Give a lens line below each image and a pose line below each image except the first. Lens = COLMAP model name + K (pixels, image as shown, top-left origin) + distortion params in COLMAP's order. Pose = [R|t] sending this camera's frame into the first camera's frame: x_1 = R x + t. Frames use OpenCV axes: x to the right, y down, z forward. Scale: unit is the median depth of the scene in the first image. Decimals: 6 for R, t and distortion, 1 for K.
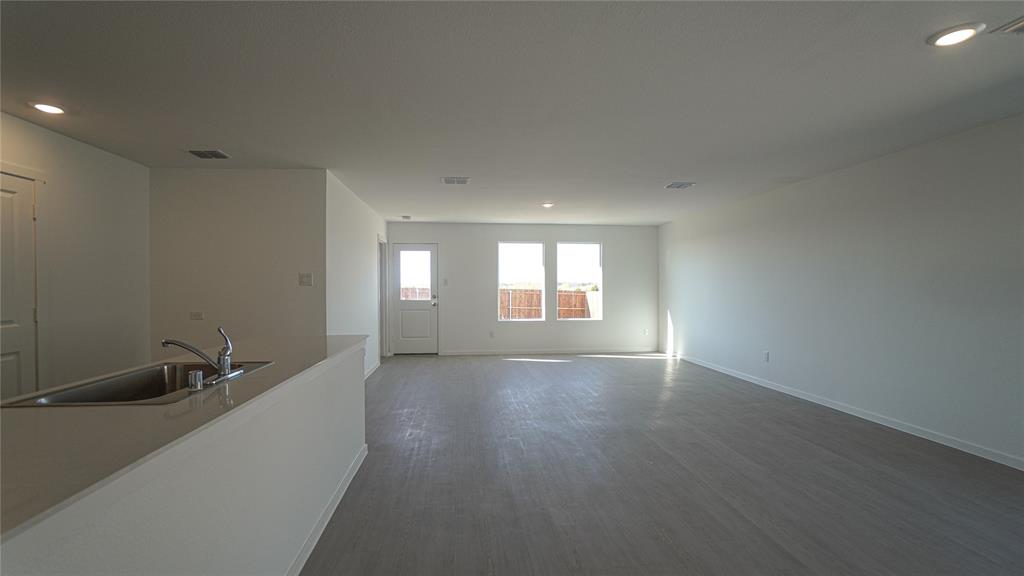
lens RADIAL K [[462.7, 0, 512.2], [0, 462.7, 288.8], [0, 0, 1]] dist [-0.000186, 0.000243]
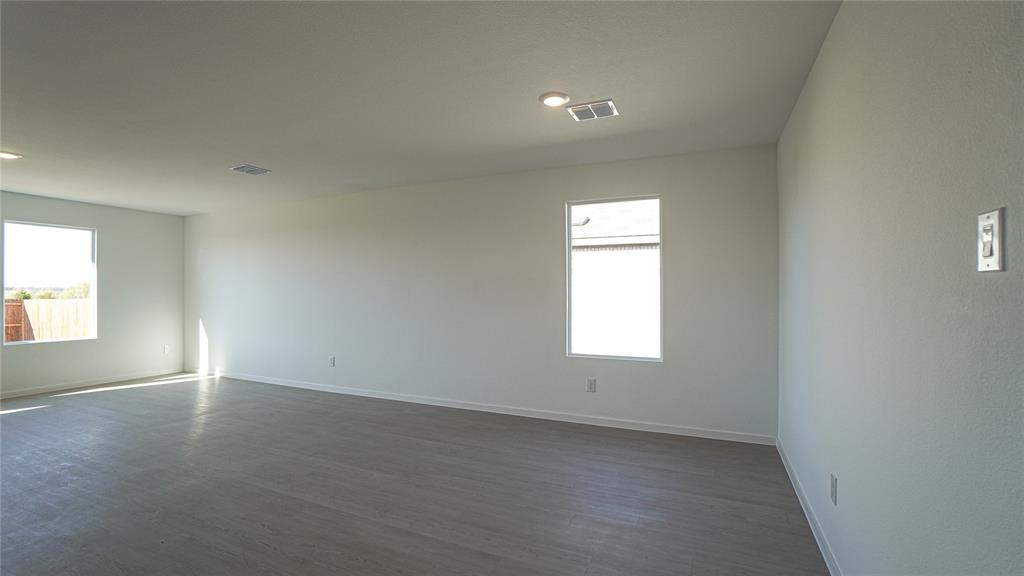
lens RADIAL K [[452.5, 0, 502.6], [0, 452.5, 289.8], [0, 0, 1]] dist [-0.063629, 0.022276]
pose [[0.513562, 0.005866, 0.858032, -0.062447], [0.004756, 0.999942, -0.009683, 0.002561], [-0.858039, 0.009054, 0.513505, 0.134662]]
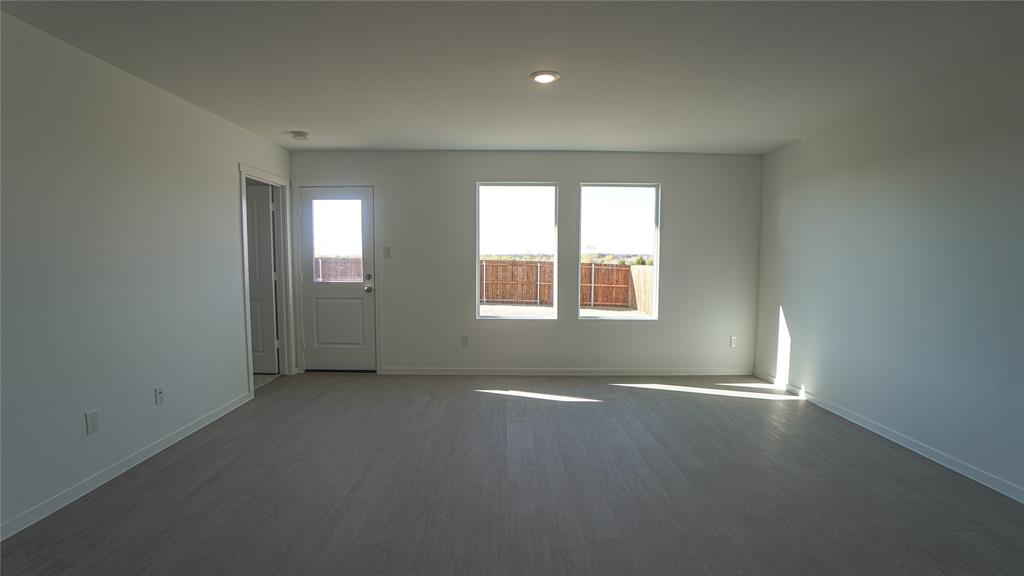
lens RADIAL K [[452.5, 0, 502.6], [0, 452.5, 289.8], [0, 0, 1]] dist [-0.063629, 0.022276]
pose [[0.992966, 0.014780, -0.117474, 0.070839], [-0.006990, 0.997765, 0.066450, -0.005735], [0.118194, -0.065161, 0.990850, 0.446301]]
